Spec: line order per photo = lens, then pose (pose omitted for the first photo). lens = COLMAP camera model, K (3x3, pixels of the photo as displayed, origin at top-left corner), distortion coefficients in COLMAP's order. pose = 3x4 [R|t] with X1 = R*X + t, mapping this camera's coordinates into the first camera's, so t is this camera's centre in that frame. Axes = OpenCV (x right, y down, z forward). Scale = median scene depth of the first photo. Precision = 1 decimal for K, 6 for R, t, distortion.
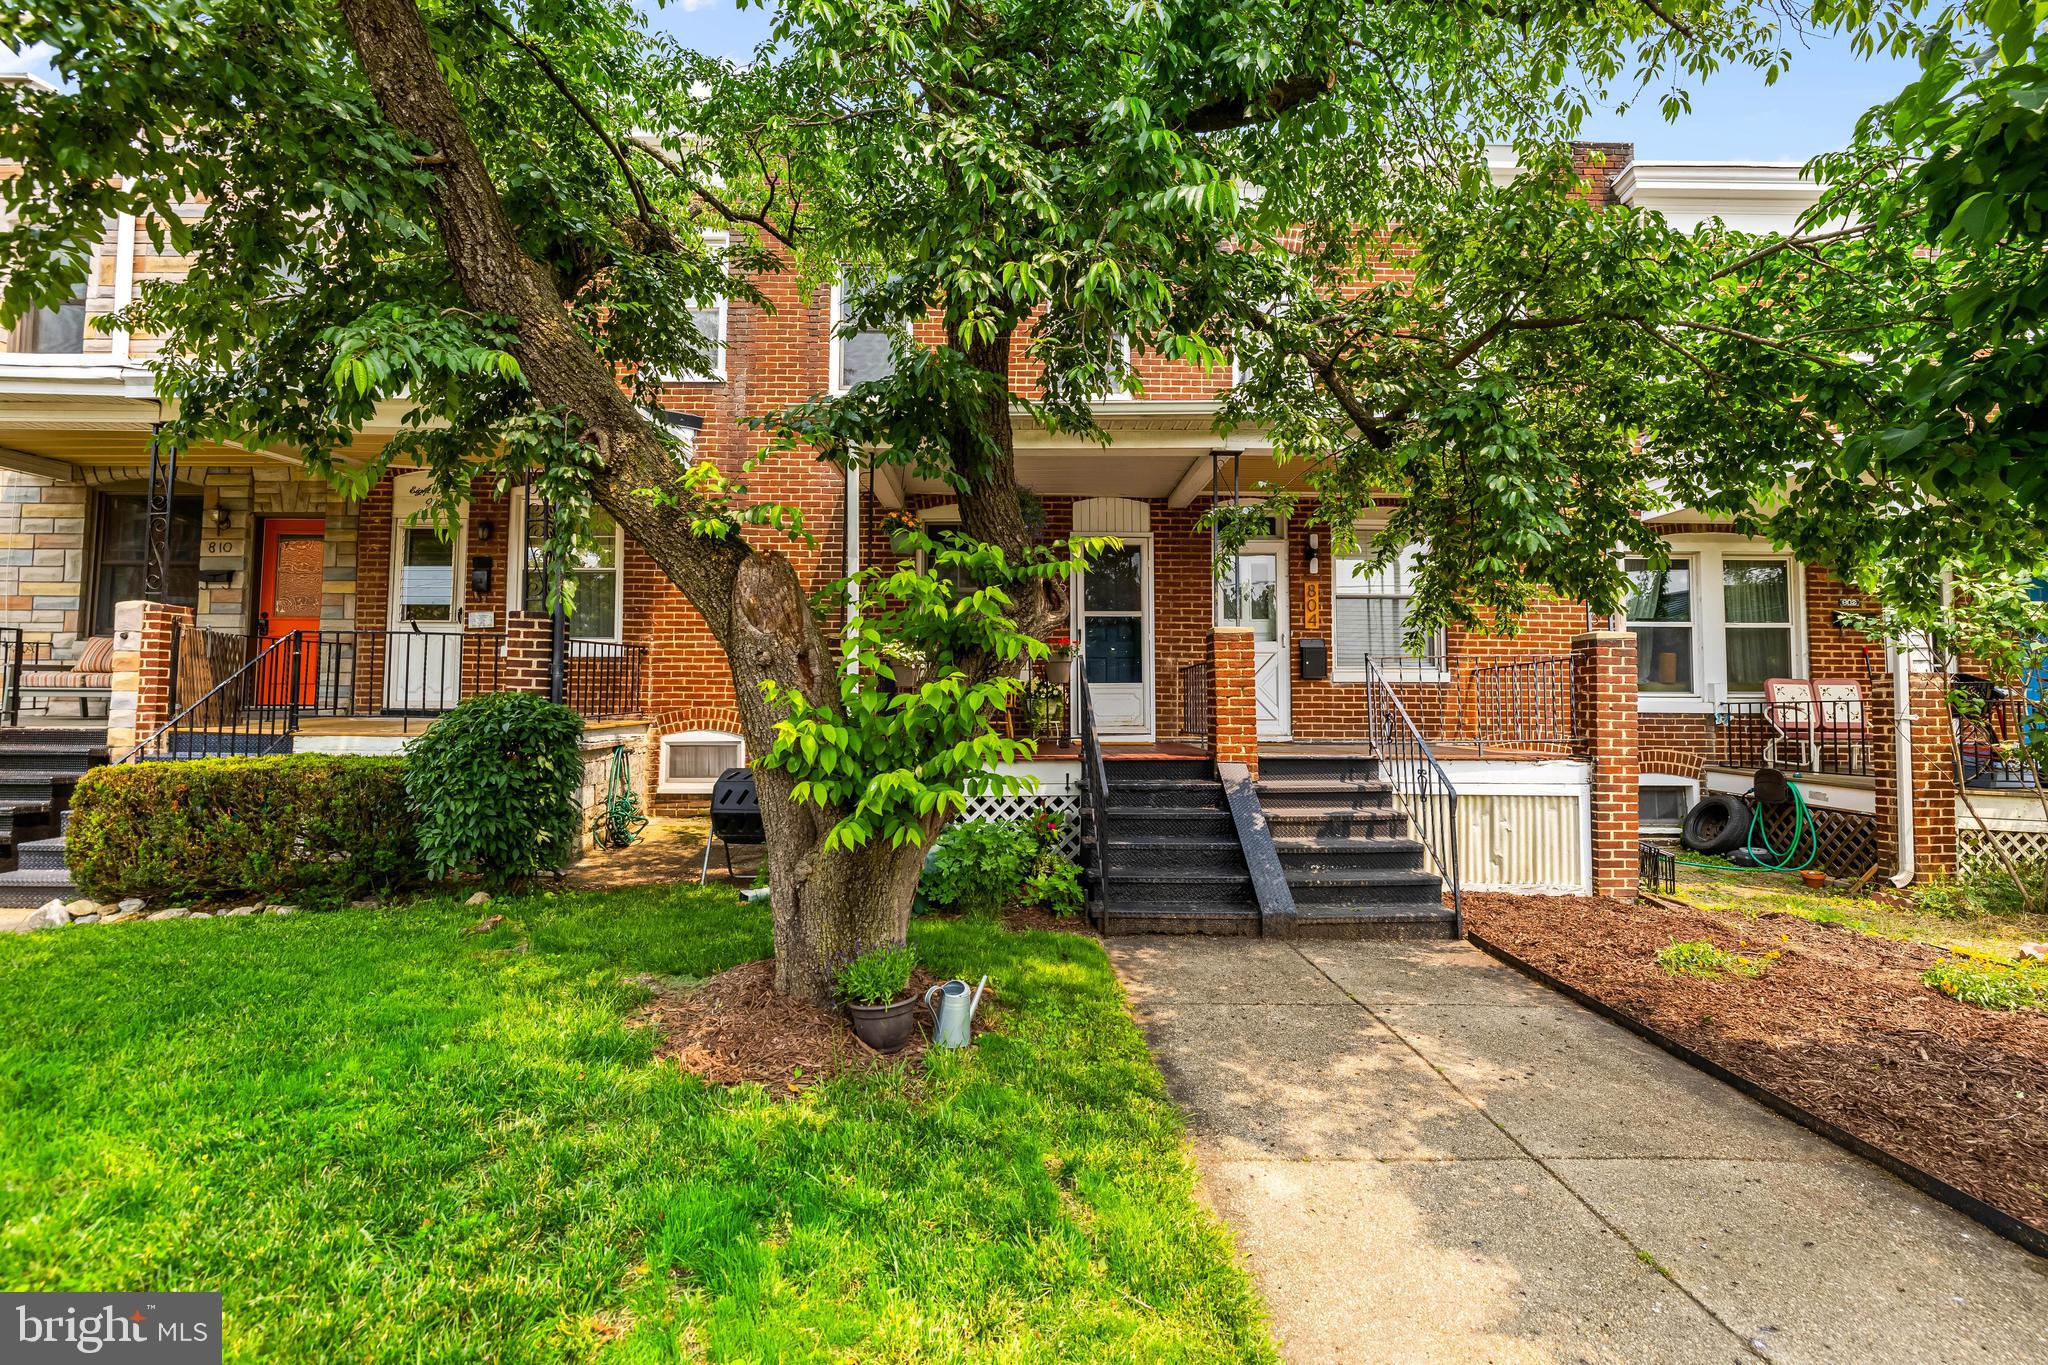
lens RADIAL K [[912.8, 0, 1031.0], [0, 912.8, 678.7], [0, 0, 1]] dist [-0.001926, 0.000693]
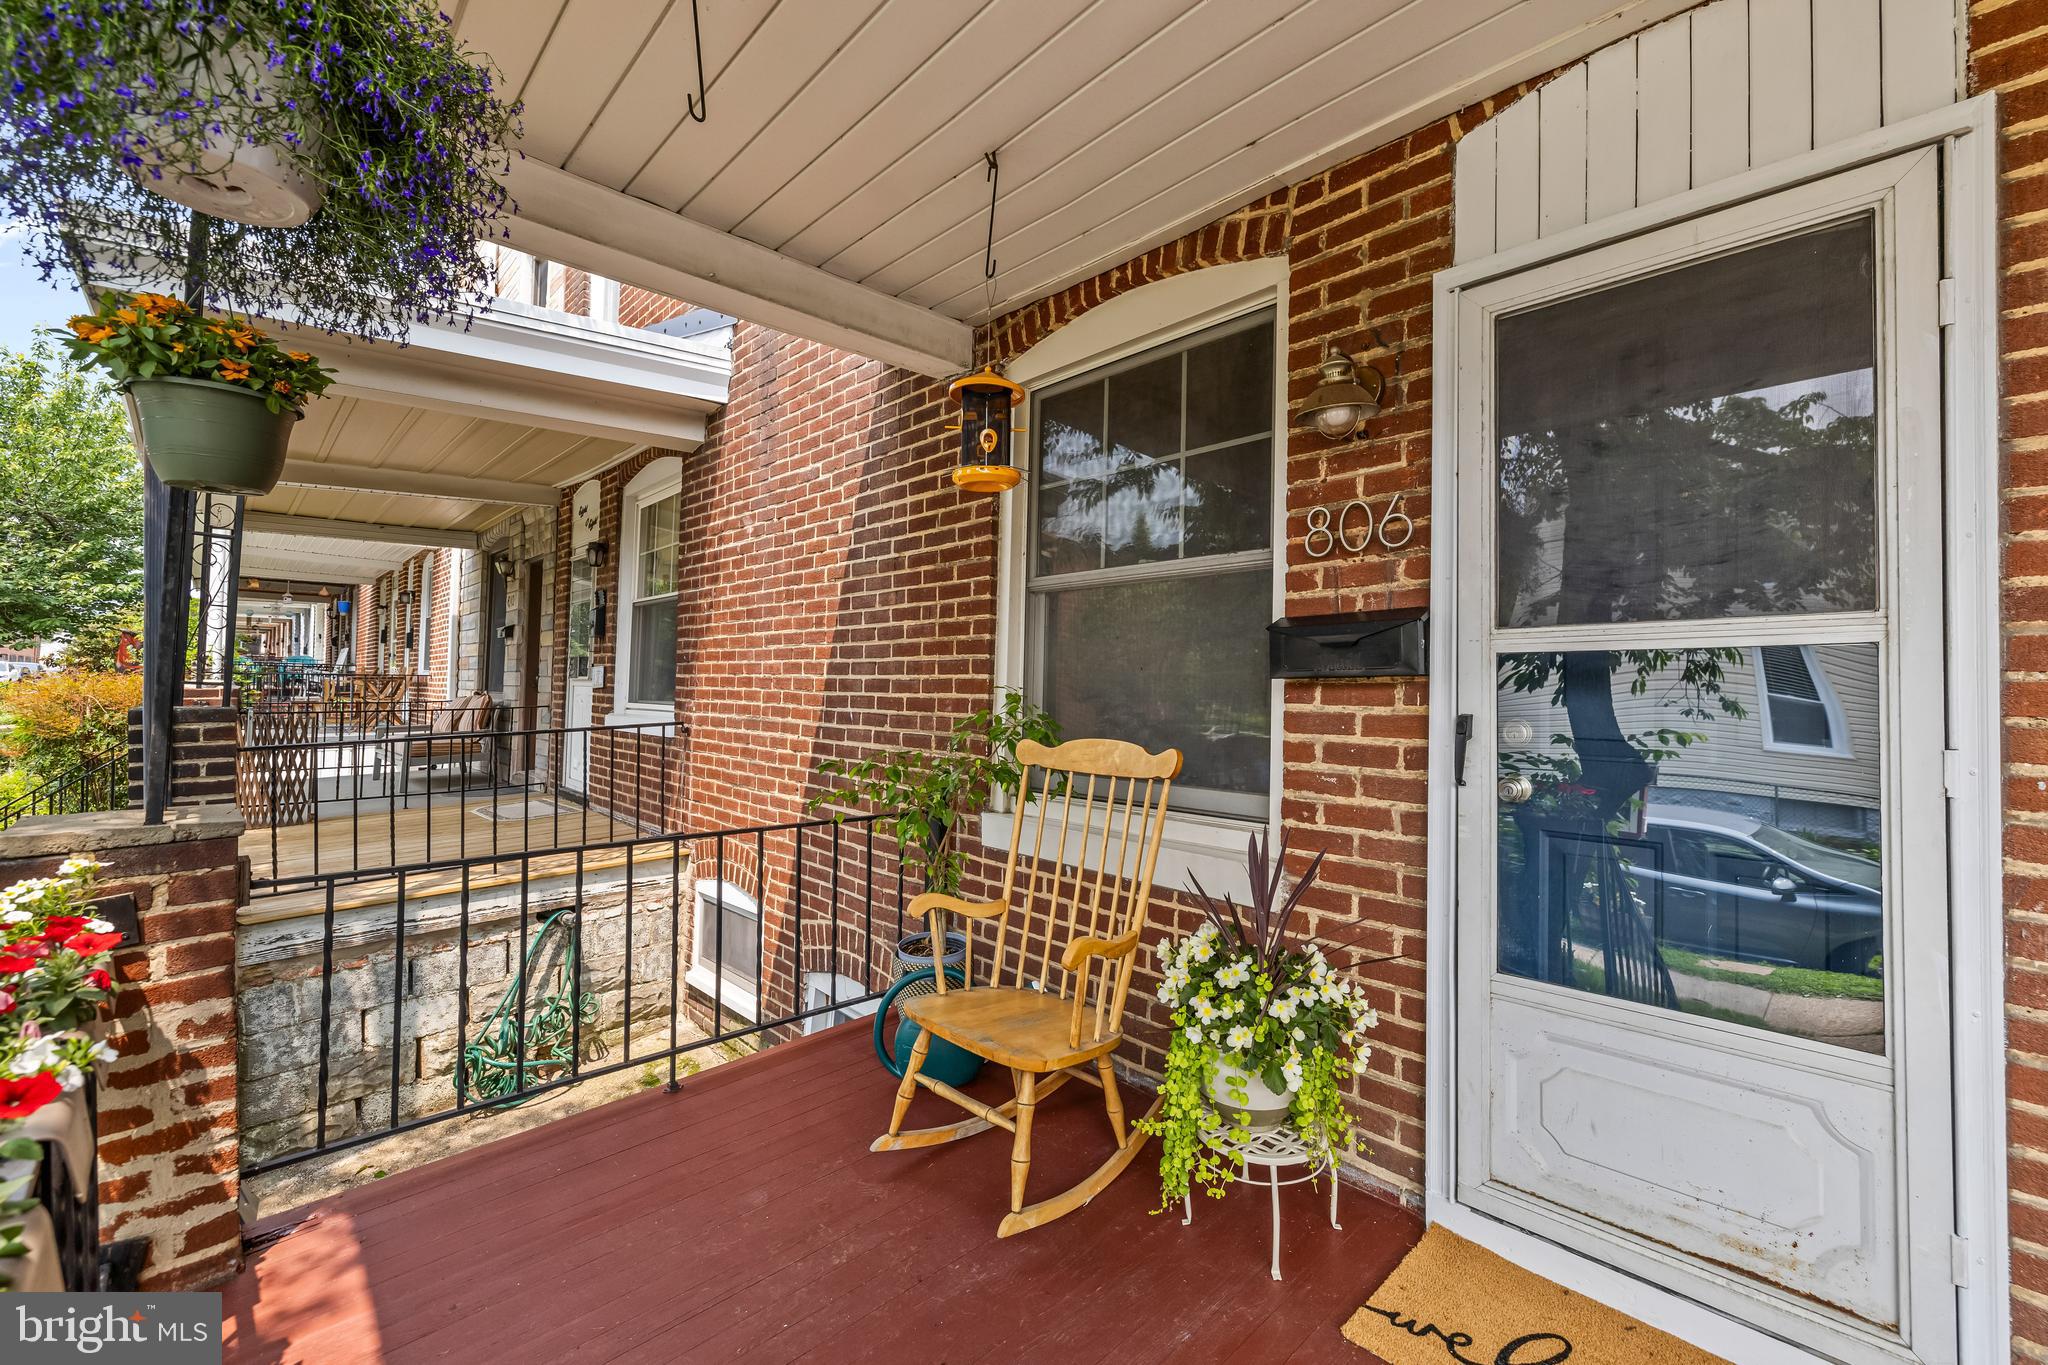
lens RADIAL K [[866.6, 0, 1024.0], [0, 866.6, 682.5], [0, 0, 1]] dist [0.000550, 0.000251]
pose [[0.669414, 0.002255, -0.742886, 0.180207], [0.021053, 0.999536, 0.022004, -0.090737], [0.742591, -0.030370, 0.669056, 1.047807]]
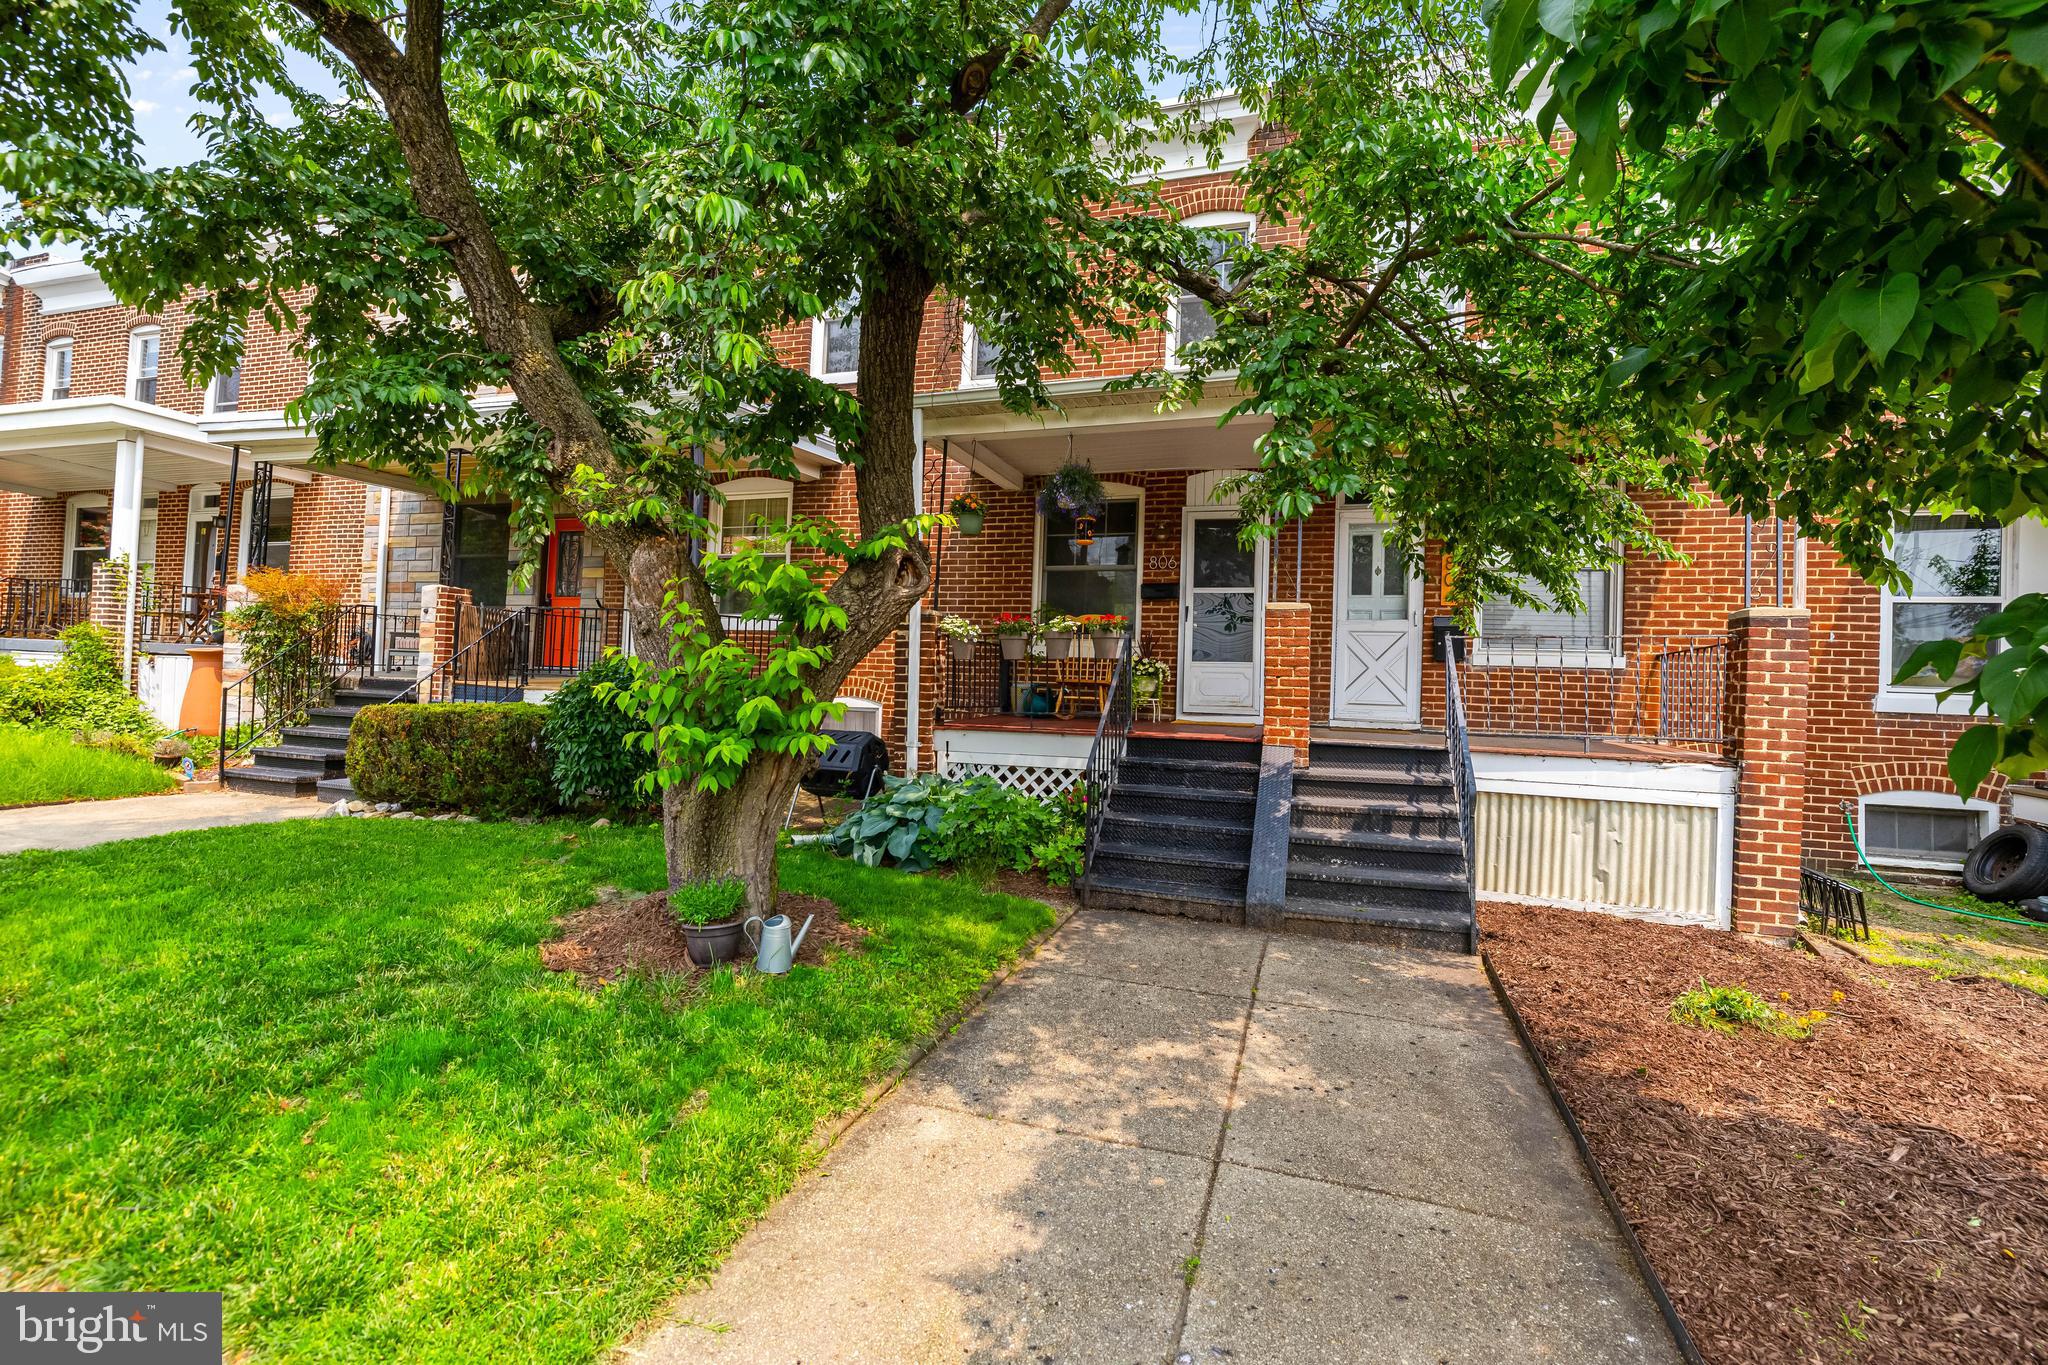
lens RADIAL K [[912.8, 0, 1031.0], [0, 912.8, 678.7], [0, 0, 1]] dist [-0.001926, 0.000693]
pose [[0.944065, 0.025471, -0.328773, 0.290762], [-0.018252, 0.999520, 0.025026, 0.002964], [0.329253, -0.017626, 0.944077, 0.022875]]
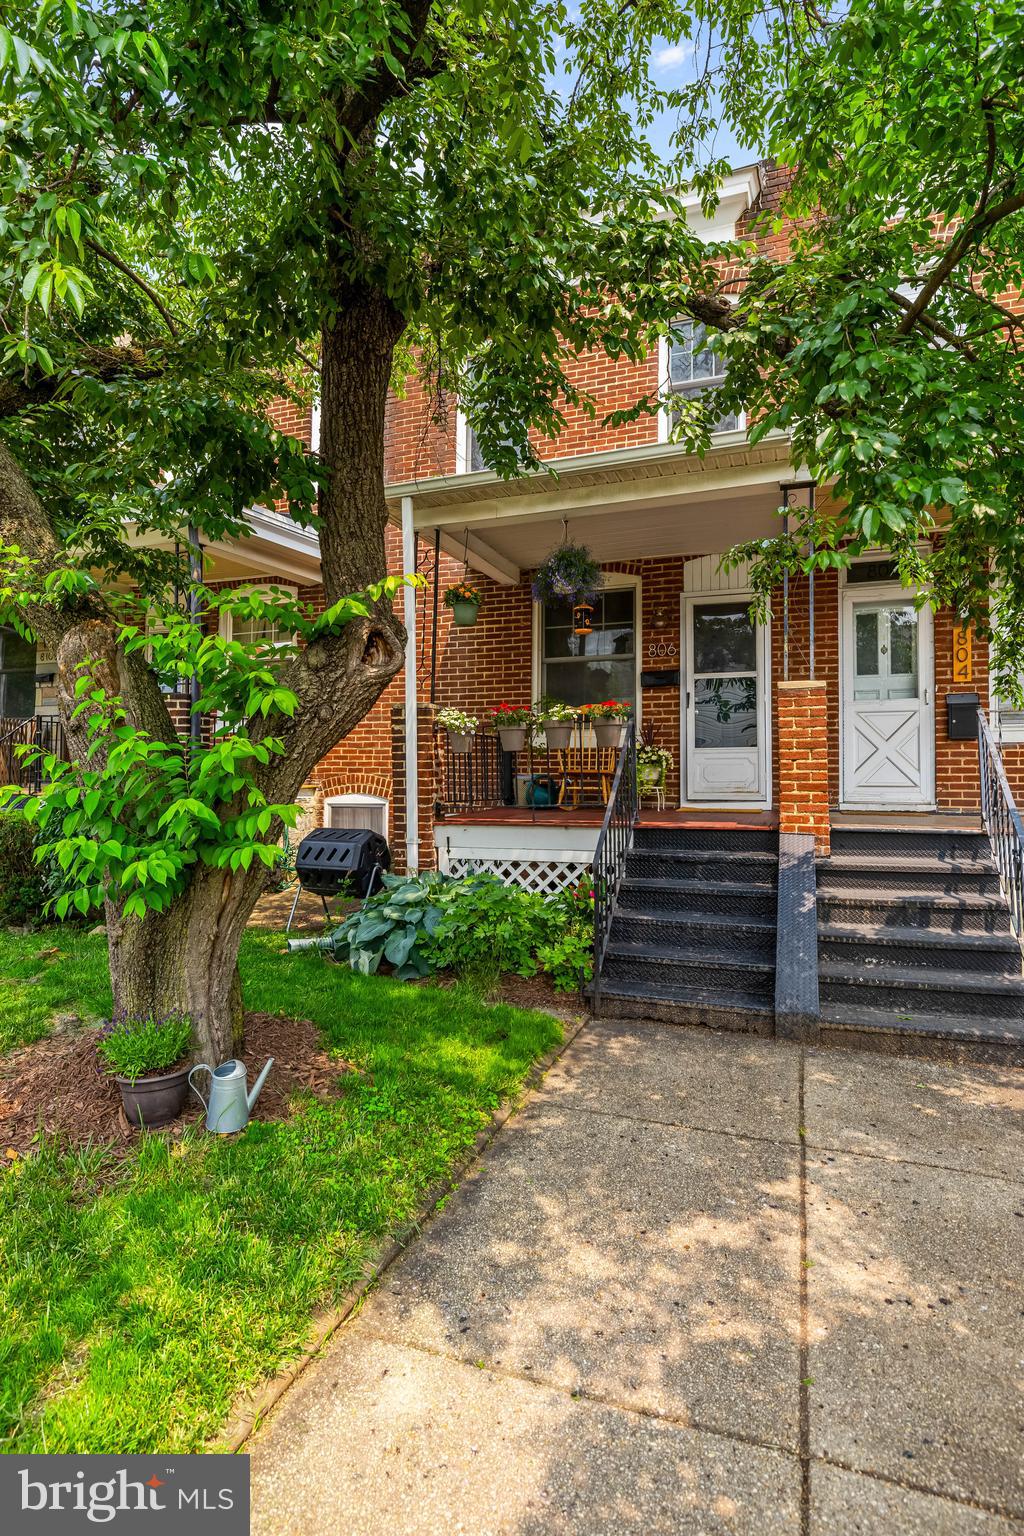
lens RADIAL K [[804.9, 0, 507.6], [0, 804.9, 766.5], [0, 0, 1]] dist [0.001577, 0.000680]
pose [[0.931393, -0.005254, -0.363978, 0.246252], [0.012910, 0.999744, 0.018604, 0.008066], [0.363787, -0.022026, 0.931222, 0.171723]]
